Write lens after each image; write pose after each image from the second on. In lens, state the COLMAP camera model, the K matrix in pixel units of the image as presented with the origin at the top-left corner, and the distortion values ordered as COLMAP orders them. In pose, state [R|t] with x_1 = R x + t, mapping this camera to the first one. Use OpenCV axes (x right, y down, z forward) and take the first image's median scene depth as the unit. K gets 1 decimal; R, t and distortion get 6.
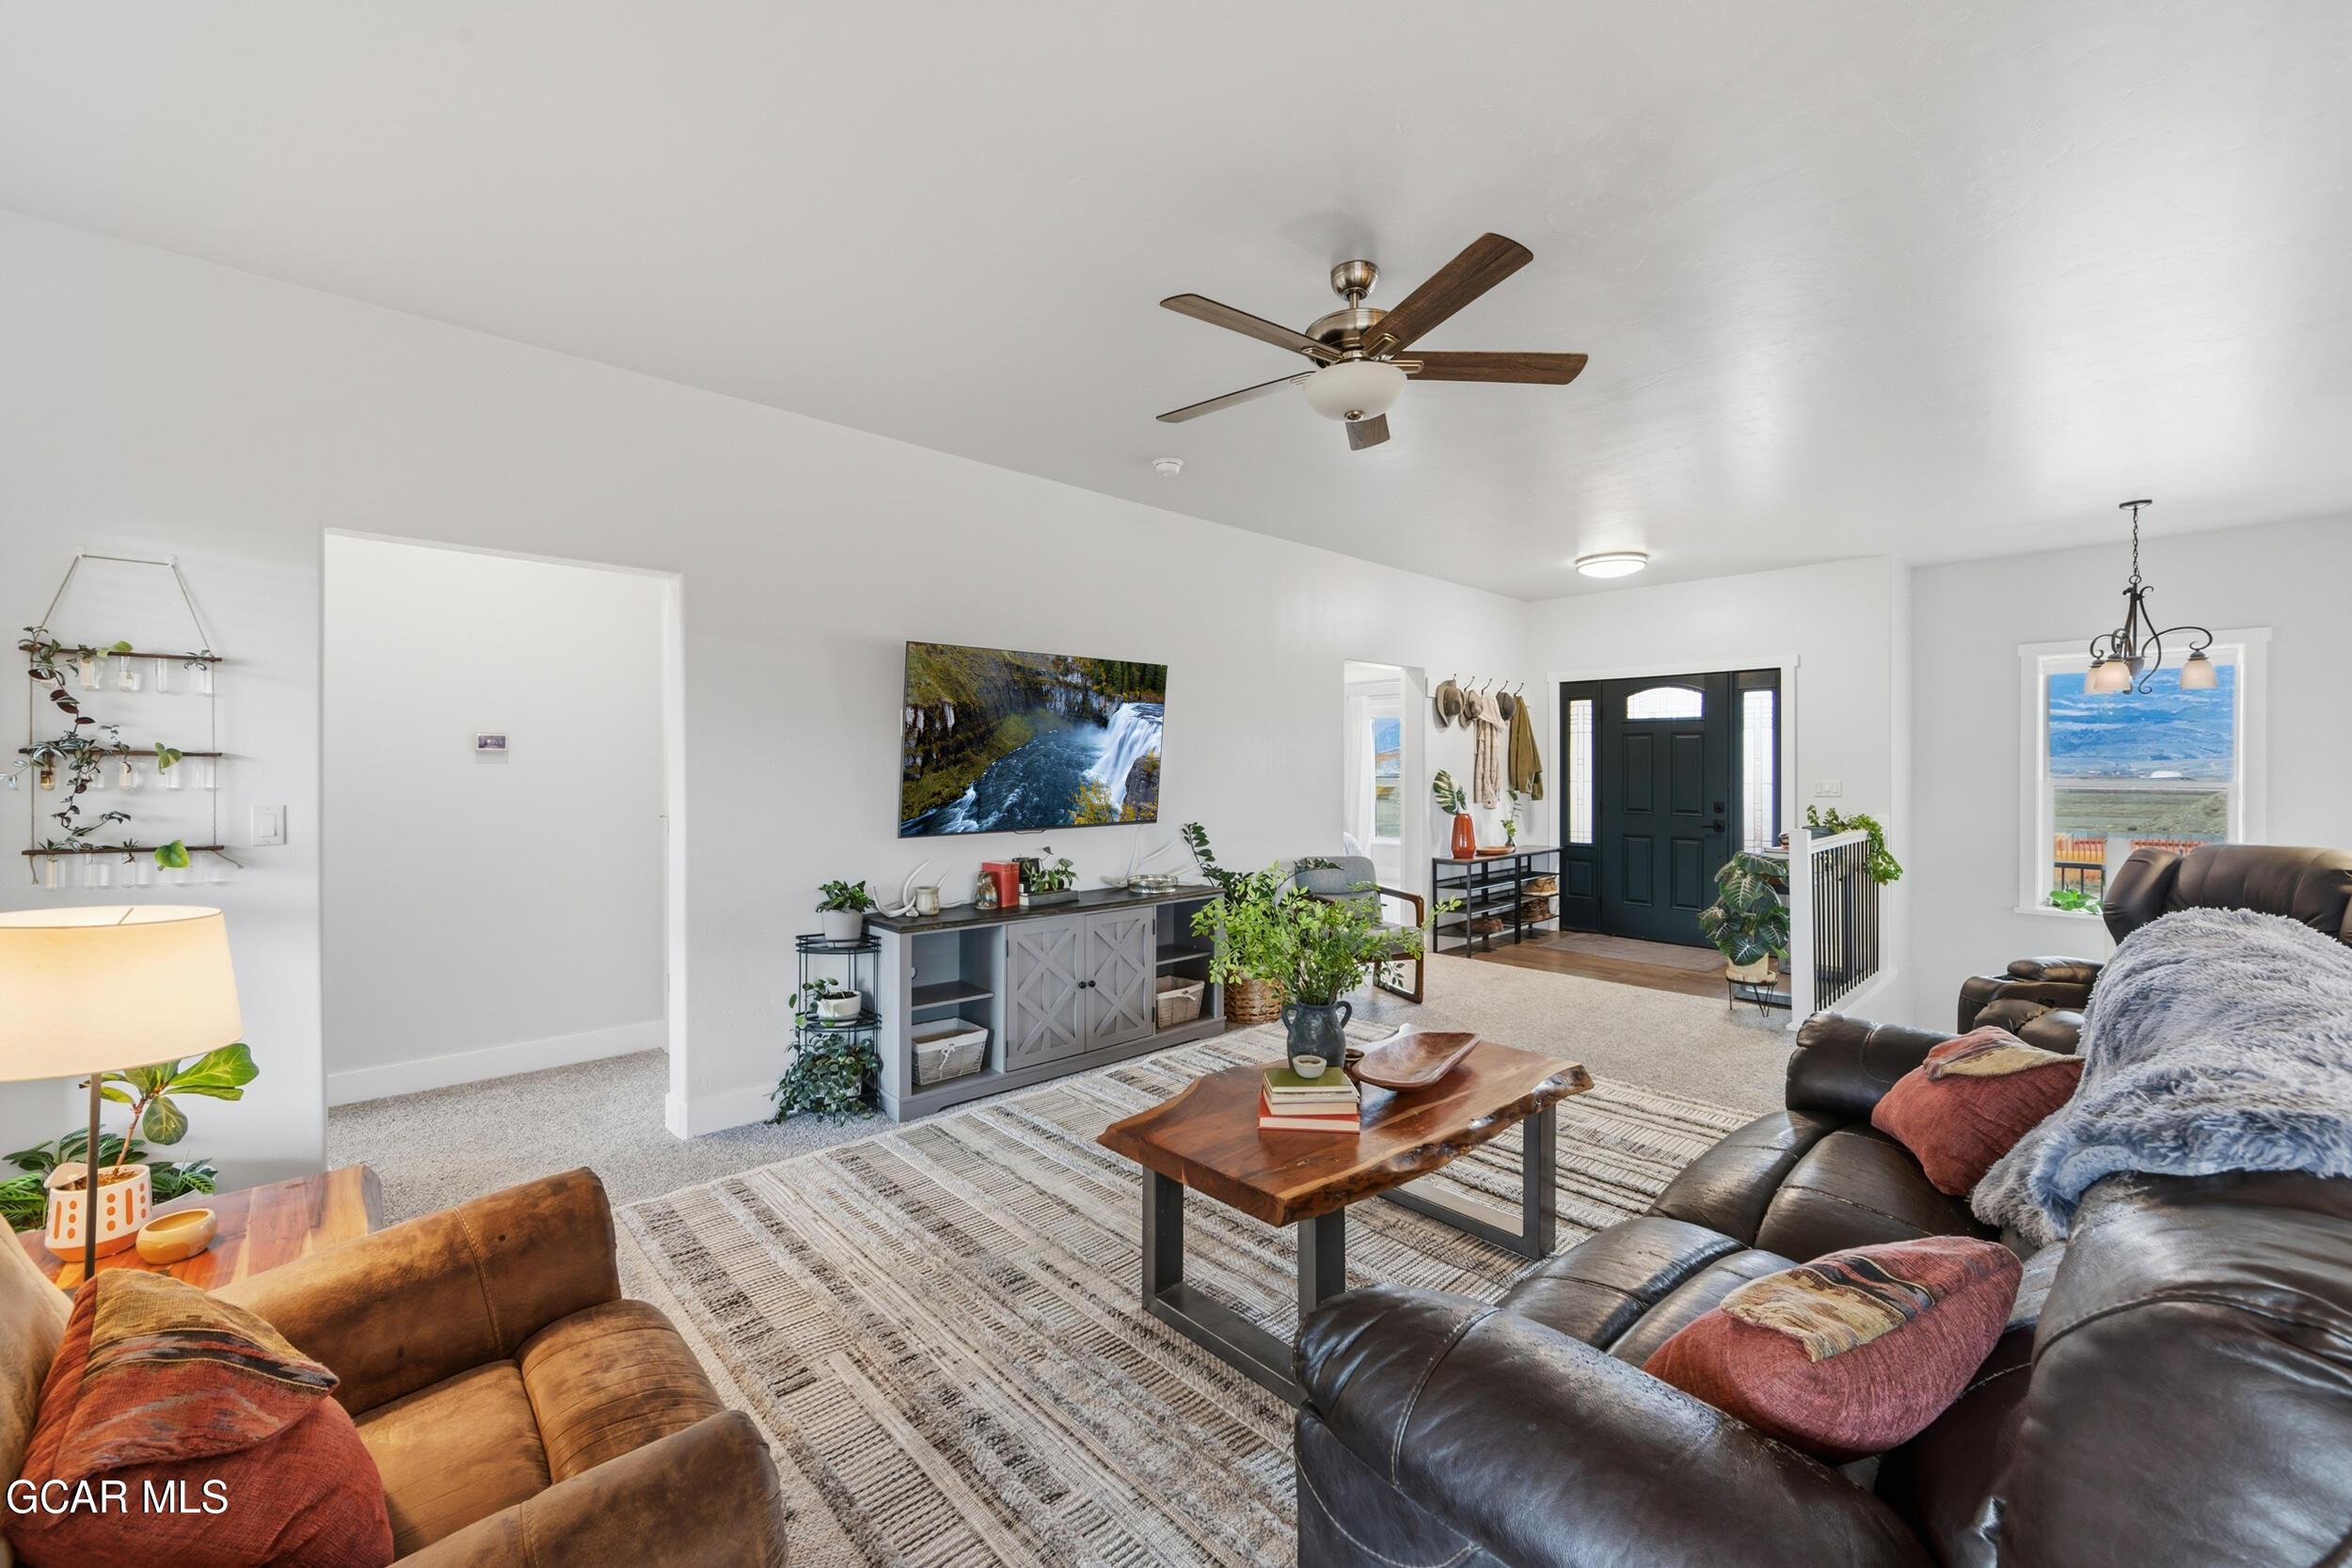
lens RADIAL K [[935.3, 0, 1176.2], [0, 935.3, 771.1], [0, 0, 1]] dist [-0.001222, -0.000101]
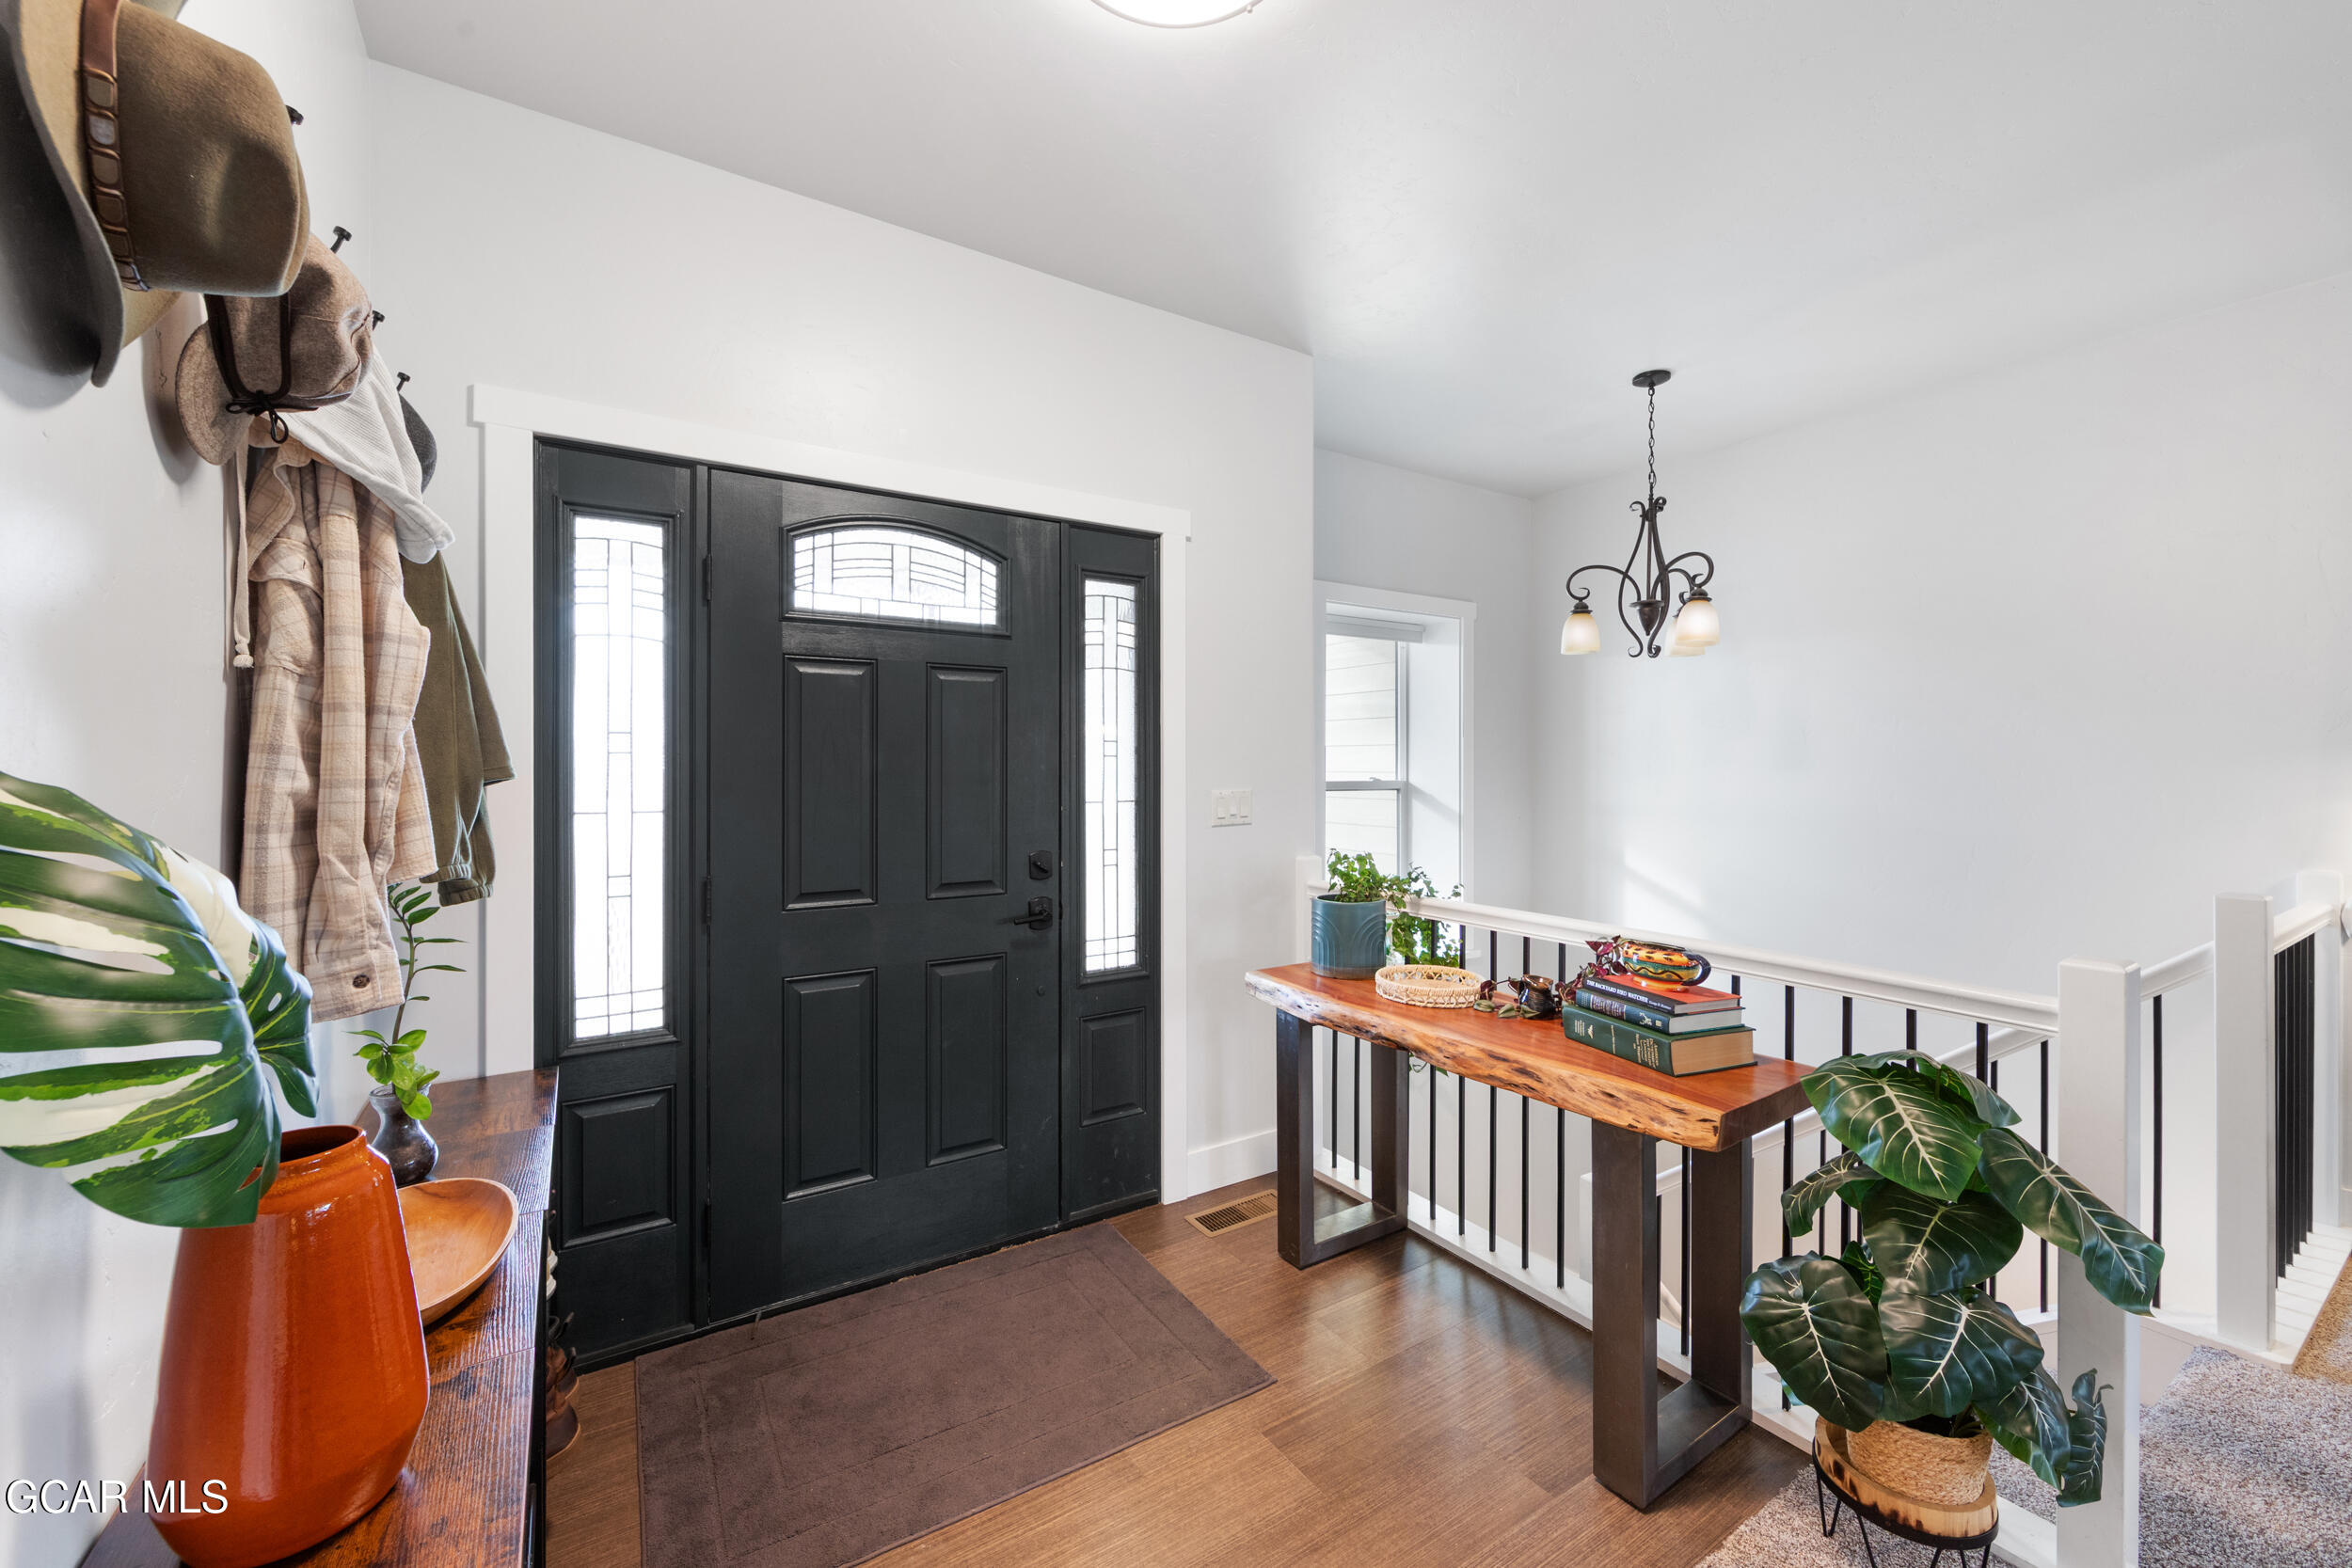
lens RADIAL K [[929.7, 0, 1174.6], [0, 929.7, 770.0], [0, 0, 1]] dist [-0.001859, -0.000309]
pose [[0.188262, -0.004357, 0.982109, 0.309265], [0.004215, 0.999985, 0.003628, -0.003542], [-0.982110, 0.003457, 0.188278, 1.261922]]
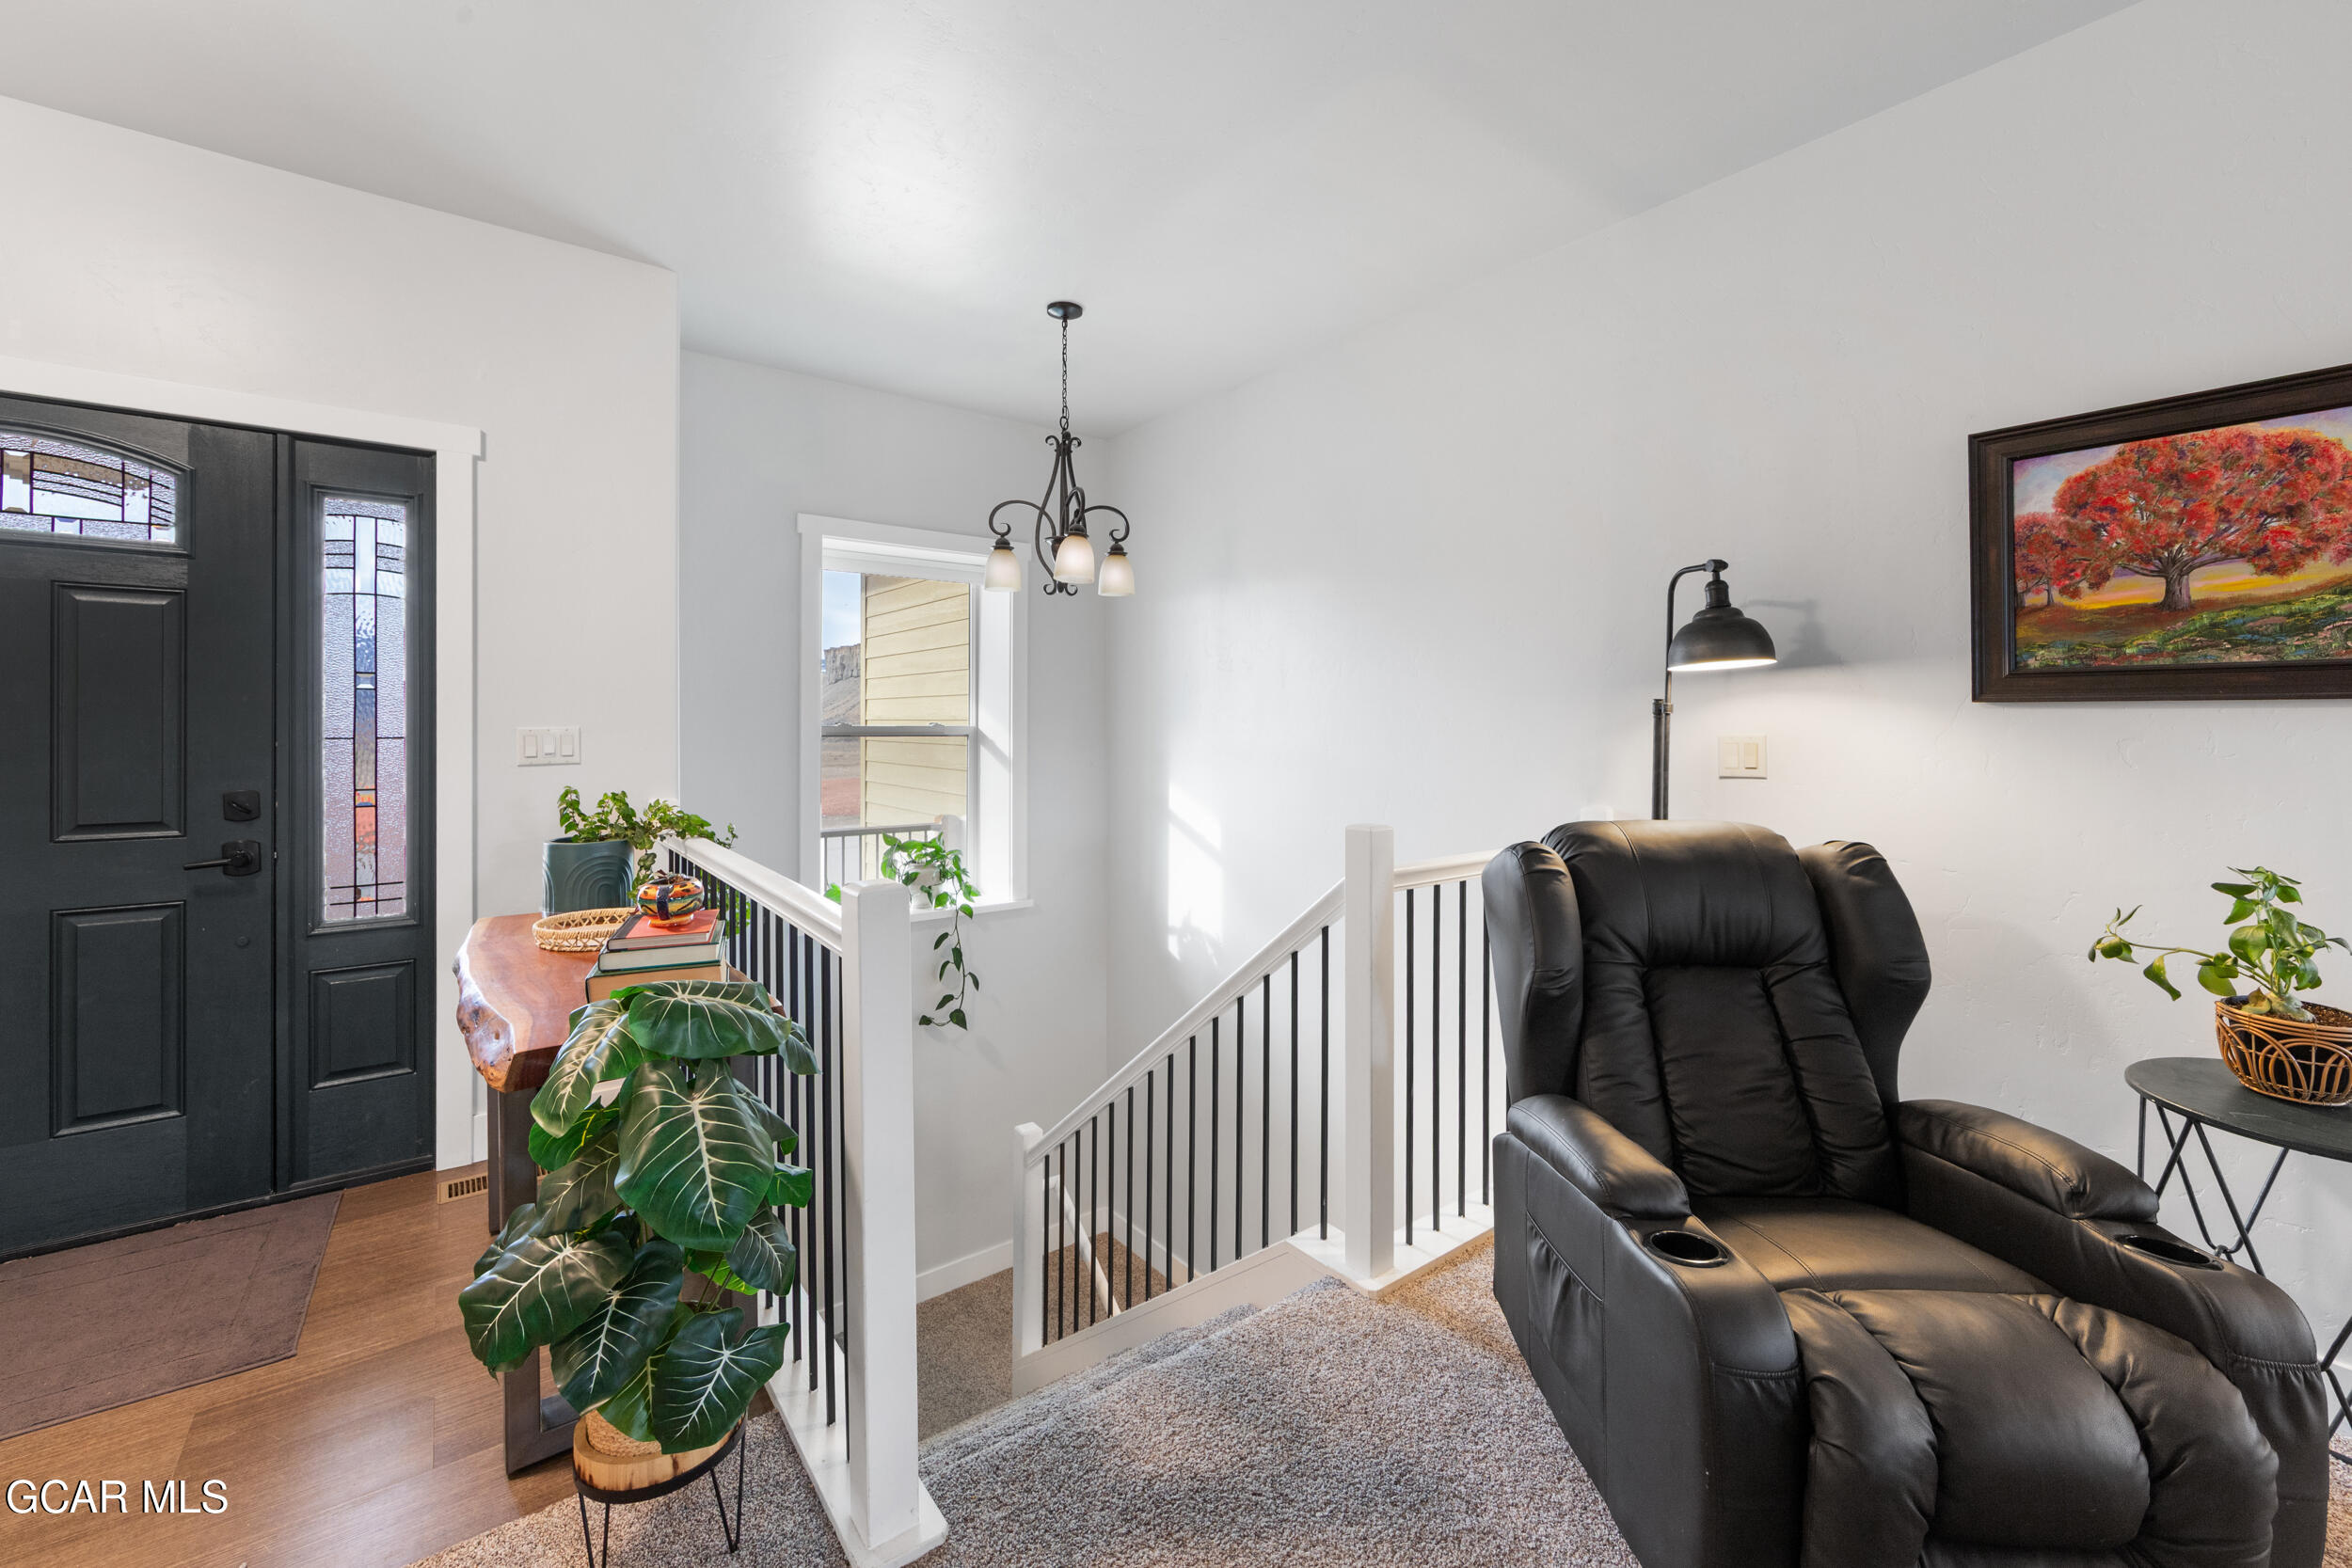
lens RADIAL K [[946.4, 0, 1178.0], [0, 946.4, 726.6], [0, 0, 1]] dist [-0.000381, -0.000253]
pose [[0.106937, -0.003191, 0.994261, 0.378266], [0.001412, 0.999994, 0.003058, 0.010933], [-0.994265, 0.001076, 0.106941, 0.879891]]
